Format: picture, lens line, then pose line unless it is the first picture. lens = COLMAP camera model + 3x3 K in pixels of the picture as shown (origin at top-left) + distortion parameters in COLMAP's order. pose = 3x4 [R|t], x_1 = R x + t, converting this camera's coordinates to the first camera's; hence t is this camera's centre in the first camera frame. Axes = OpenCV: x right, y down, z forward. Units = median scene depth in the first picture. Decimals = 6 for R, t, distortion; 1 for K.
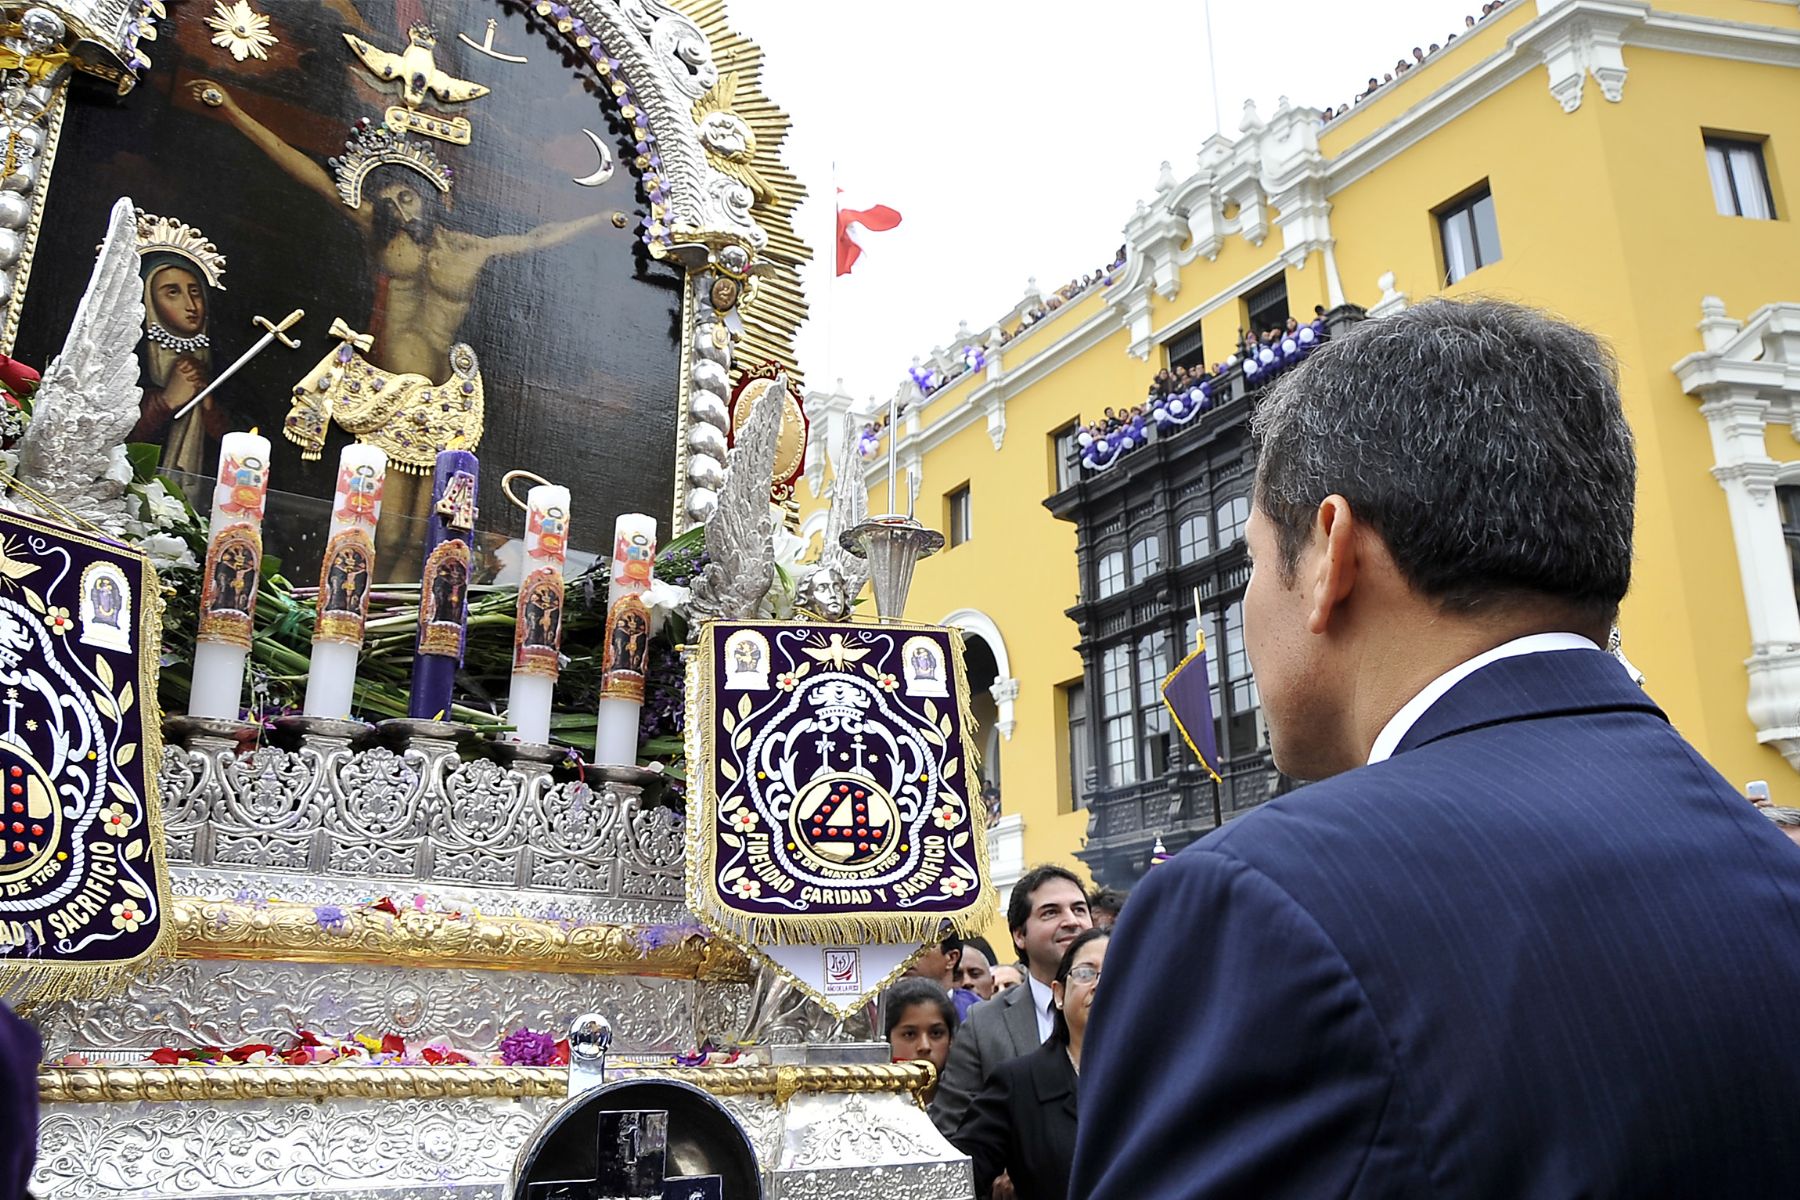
lens RADIAL K [[1510.2, 0, 1056.1], [0, 1510.2, 602.9], [0, 0, 1]] dist [-0.162899, 0.103491]
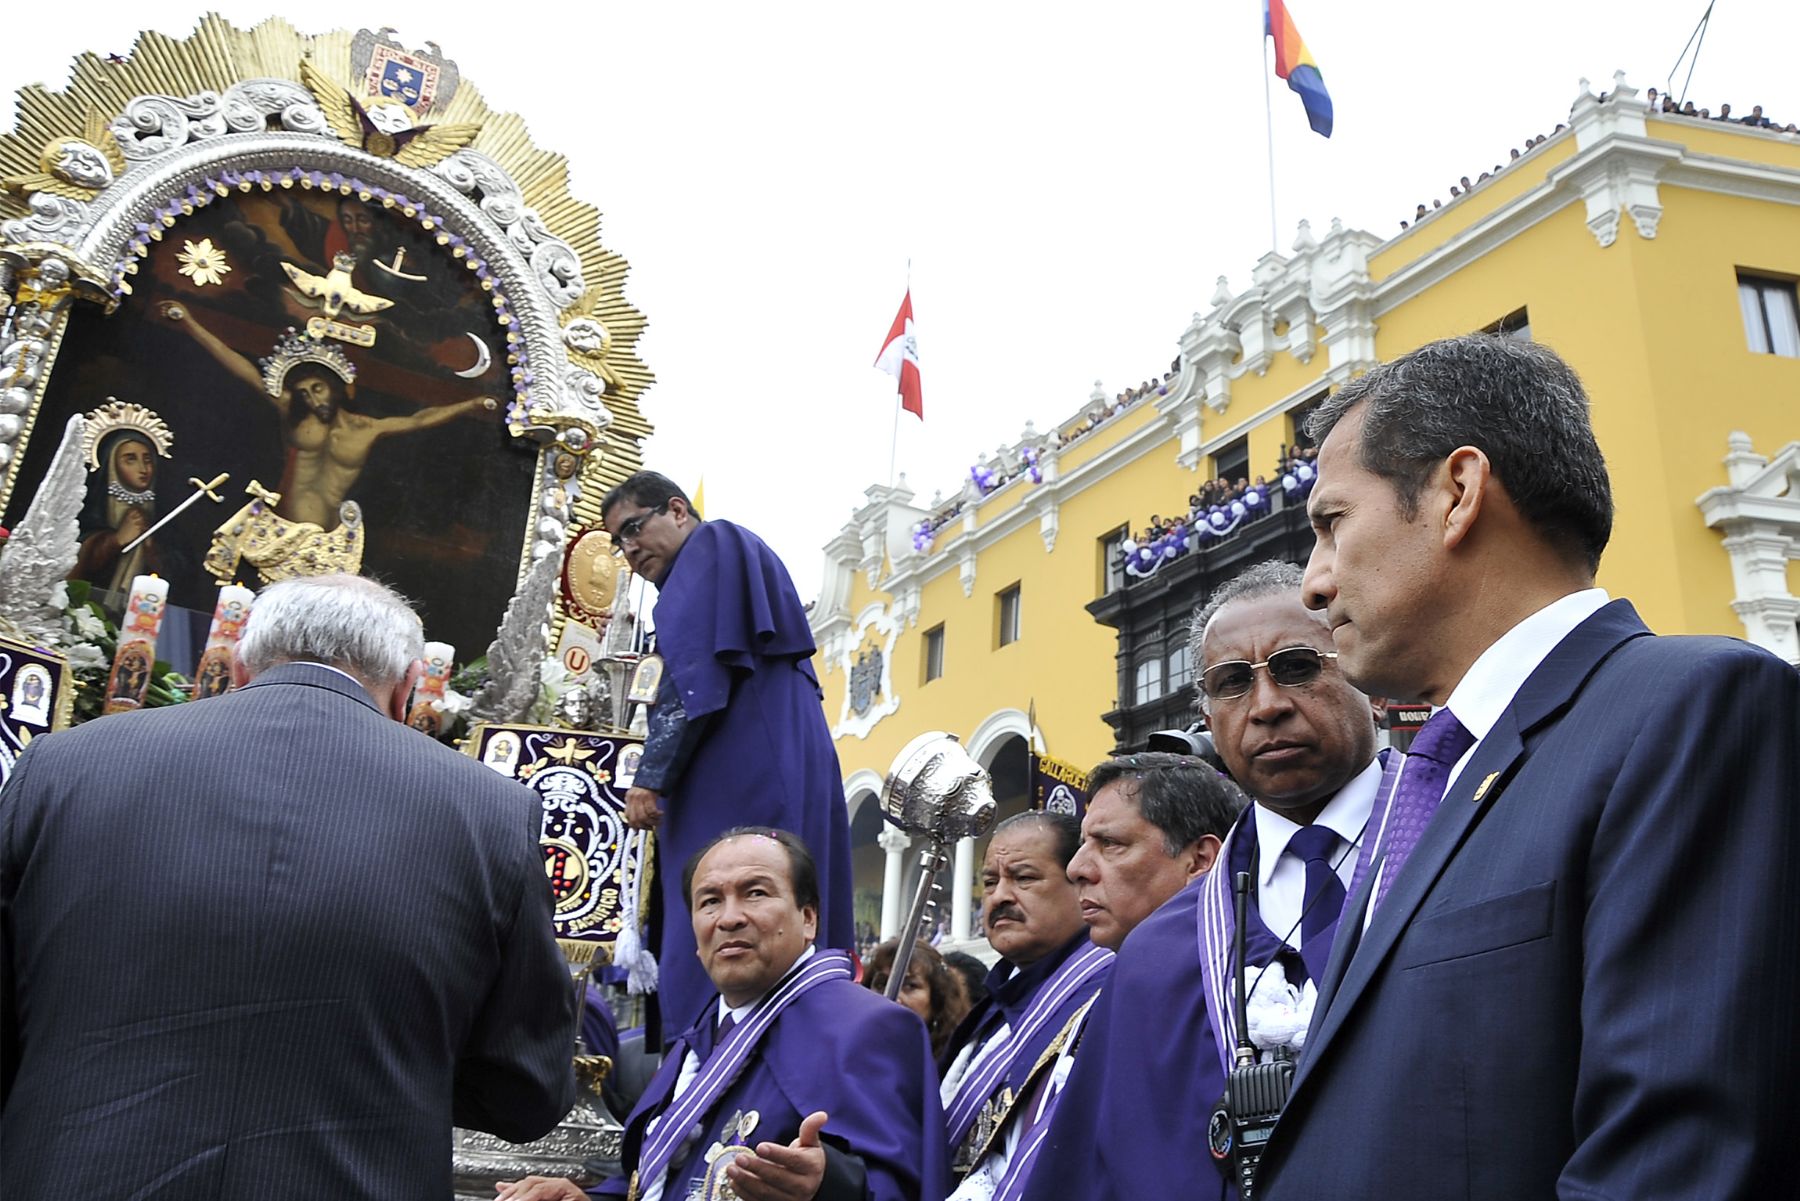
lens RADIAL K [[1563.1, 0, 1115.0], [0, 1563.1, 578.4], [0, 0, 1]] dist [-0.173445, 0.106255]
pose [[0.998541, 0.045059, -0.029767, 0.290176], [-0.047284, 0.995765, -0.078844, -0.028901], [0.026088, 0.080137, 0.996442, -0.290303]]
